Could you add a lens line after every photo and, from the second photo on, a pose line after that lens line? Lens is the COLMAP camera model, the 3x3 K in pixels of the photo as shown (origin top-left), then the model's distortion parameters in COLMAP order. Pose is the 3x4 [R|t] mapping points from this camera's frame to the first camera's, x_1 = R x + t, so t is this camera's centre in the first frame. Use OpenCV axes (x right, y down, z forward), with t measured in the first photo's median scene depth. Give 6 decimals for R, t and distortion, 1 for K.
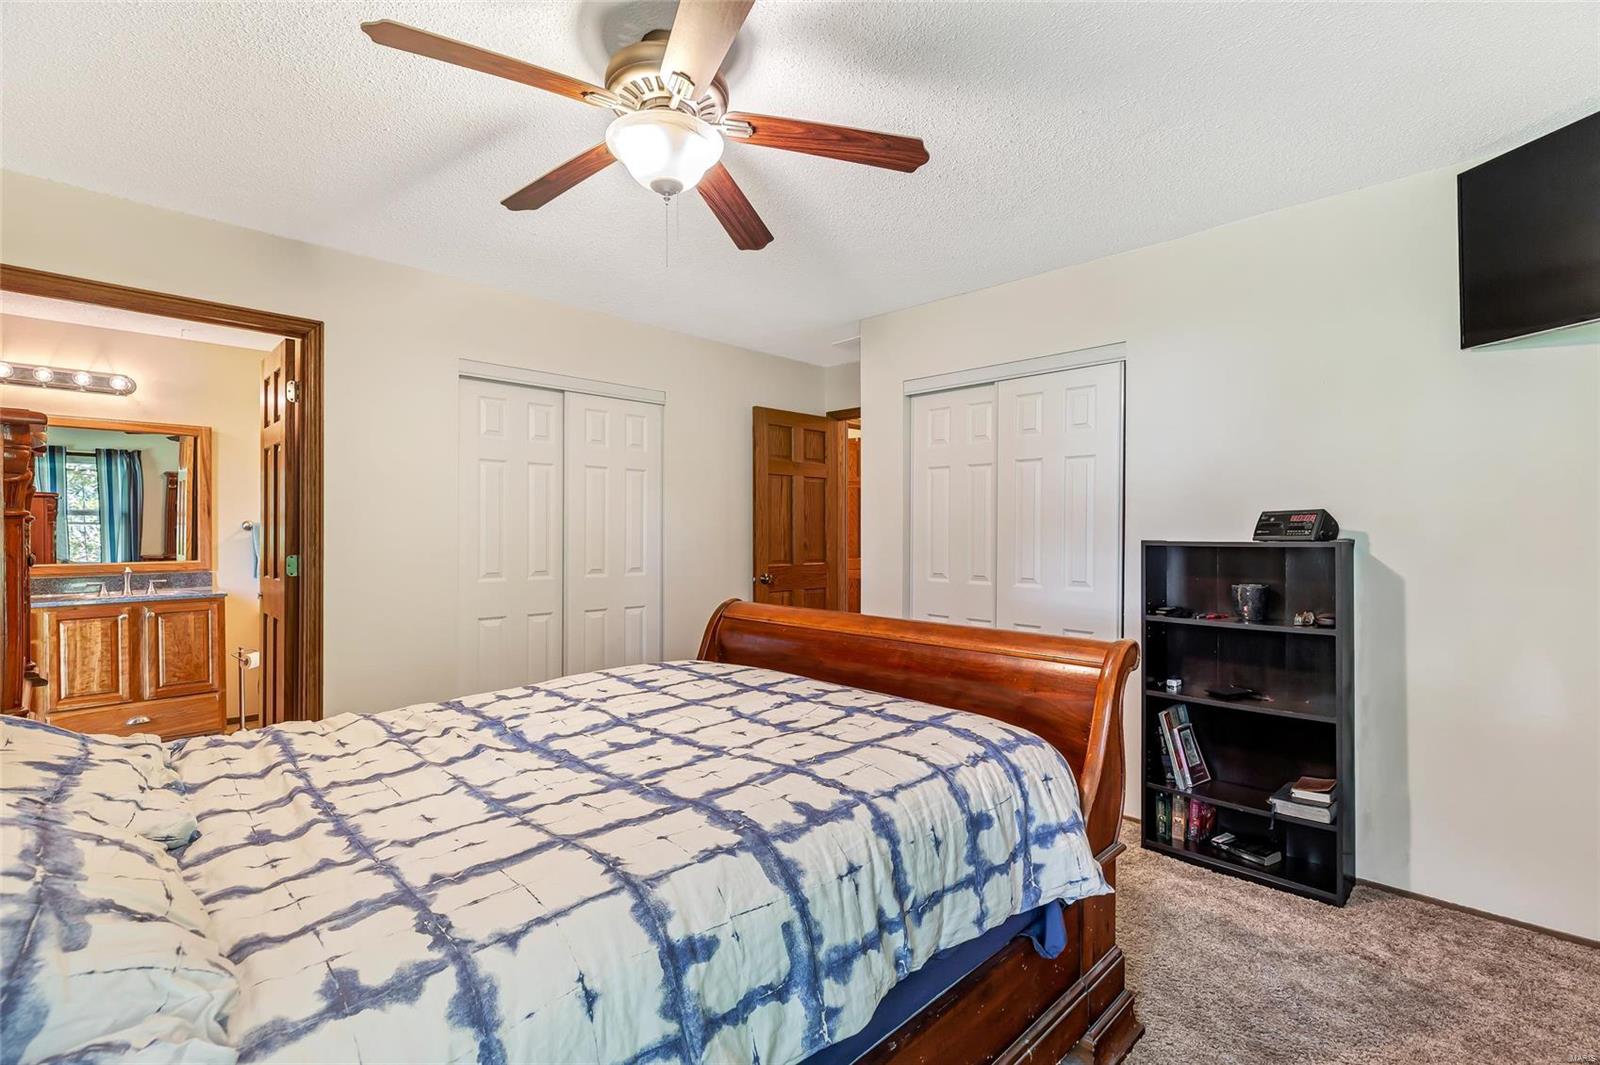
lens RADIAL K [[723.3, 0, 798.1], [0, 723.3, 528.8], [0, 0, 1]] dist [0.002273, 0.000244]
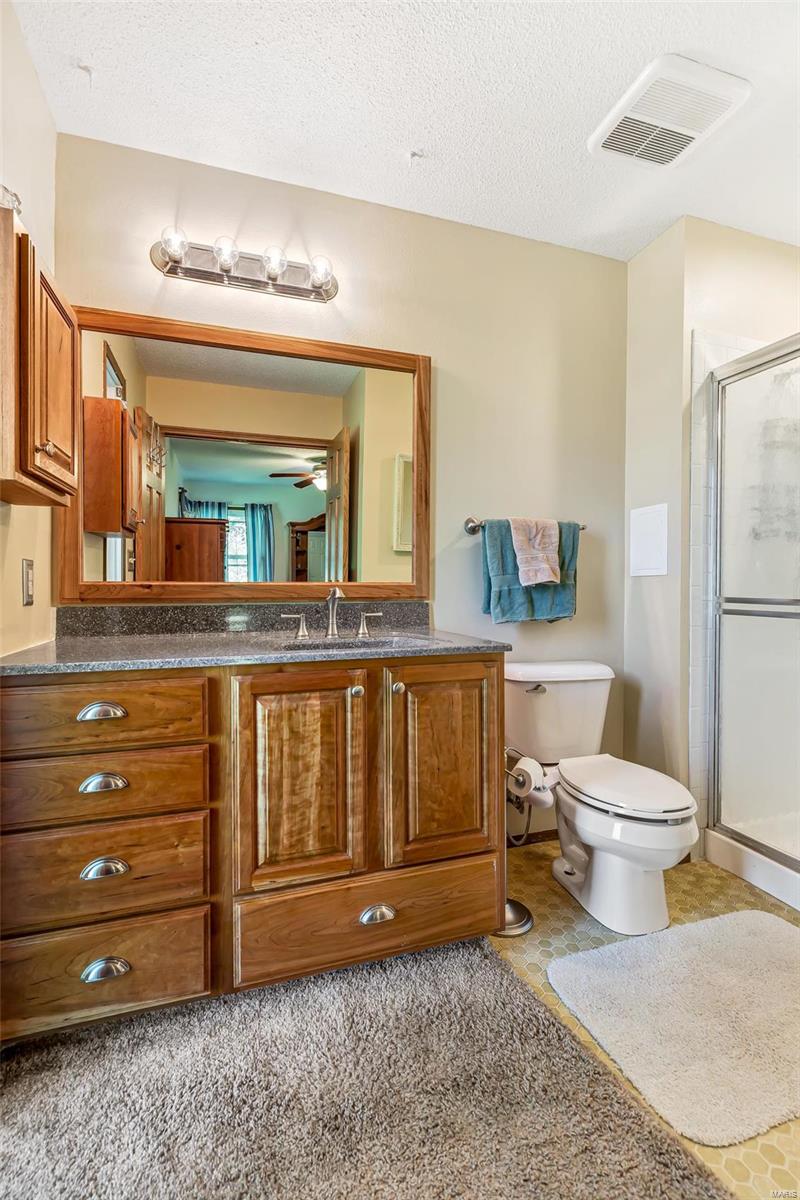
lens RADIAL K [[542.5, 0, 401.7], [0, 542.5, 583.5], [0, 0, 1]] dist [0.002273, 0.000244]
pose [[0.892550, 0.009783, -0.450842, -0.747364], [-0.007470, 0.999948, 0.006909, 0.050170], [0.450887, -0.002799, 0.892577, 0.702243]]
